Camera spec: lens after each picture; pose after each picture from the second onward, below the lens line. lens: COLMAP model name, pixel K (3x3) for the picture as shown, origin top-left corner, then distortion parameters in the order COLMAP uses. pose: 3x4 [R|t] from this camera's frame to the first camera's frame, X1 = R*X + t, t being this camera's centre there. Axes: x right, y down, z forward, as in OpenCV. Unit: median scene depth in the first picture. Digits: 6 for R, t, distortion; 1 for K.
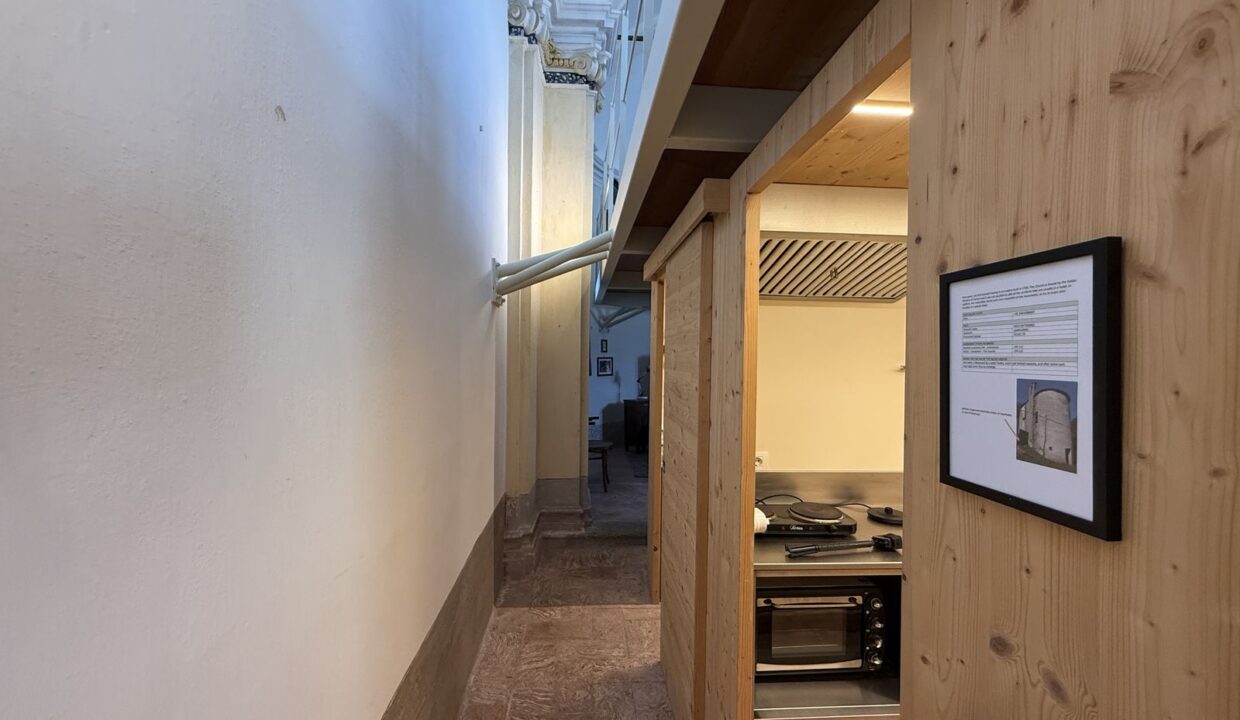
lens RADIAL K [[493.7, 0, 617.7], [0, 493.7, 361.9], [0, 0, 1]] dist [-0.000154, -0.000211]
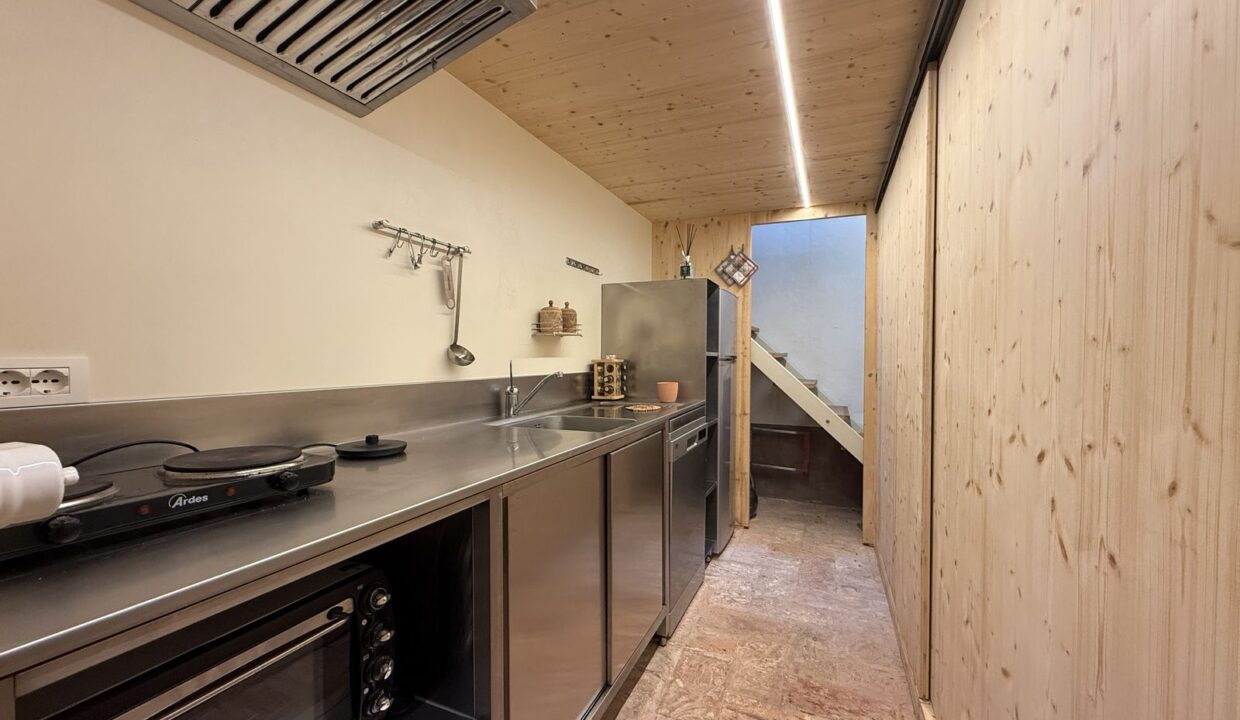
lens RADIAL K [[493.7, 0, 617.7], [0, 493.7, 361.9], [0, 0, 1]] dist [-0.000154, -0.000211]
pose [[0.453581, -0.028142, 0.890771, 0.173011], [0.016055, 0.999597, 0.023405, 0.225414], [-0.891071, 0.003685, 0.453850, 0.525219]]
